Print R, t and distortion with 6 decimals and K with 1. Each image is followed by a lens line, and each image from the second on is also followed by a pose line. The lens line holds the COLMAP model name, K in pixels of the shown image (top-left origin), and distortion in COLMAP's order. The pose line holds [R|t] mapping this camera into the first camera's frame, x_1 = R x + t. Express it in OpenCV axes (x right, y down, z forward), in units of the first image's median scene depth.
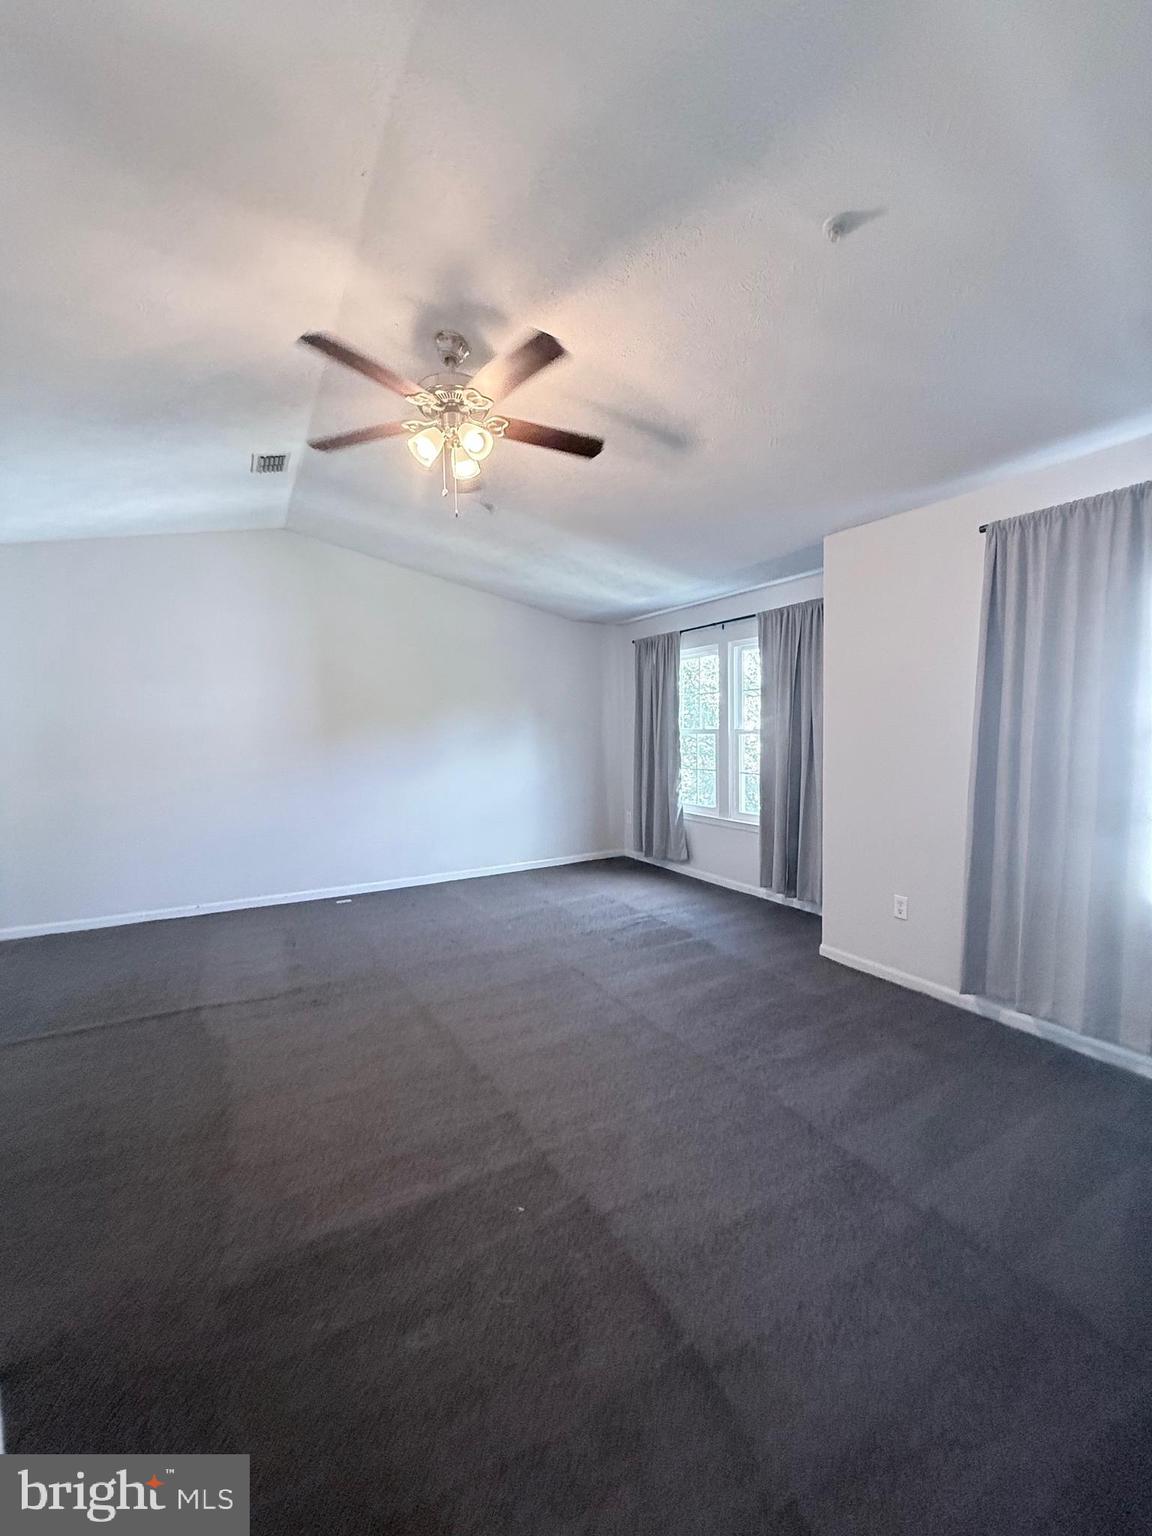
lens RADIAL K [[611.5, 0, 573.7], [0, 611.5, 762.2], [0, 0, 1]] dist [-0.002581, 0.000485]
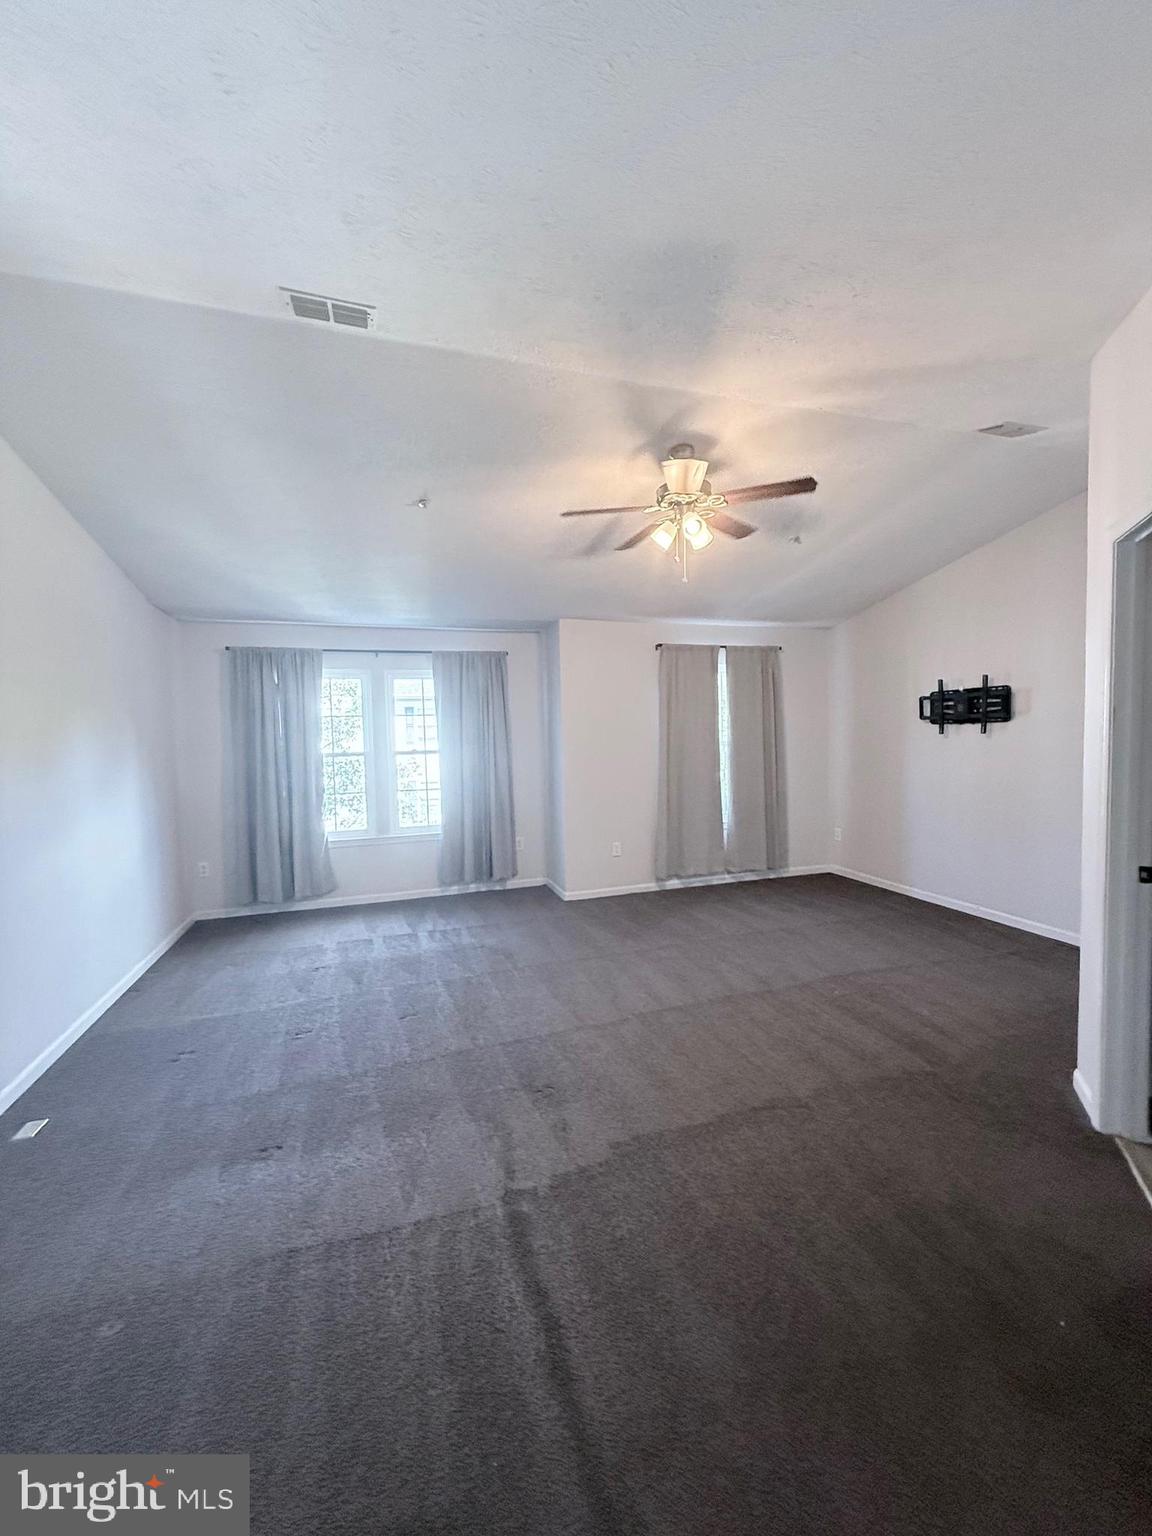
lens RADIAL K [[611.5, 0, 574.6], [0, 611.5, 770.5], [0, 0, 1]] dist [-0.002581, 0.000485]
pose [[0.205441, -0.048329, 0.977475, -0.778640], [0.077764, 0.996428, 0.032922, -0.033110], [-0.975575, 0.069248, 0.208465, 0.499779]]
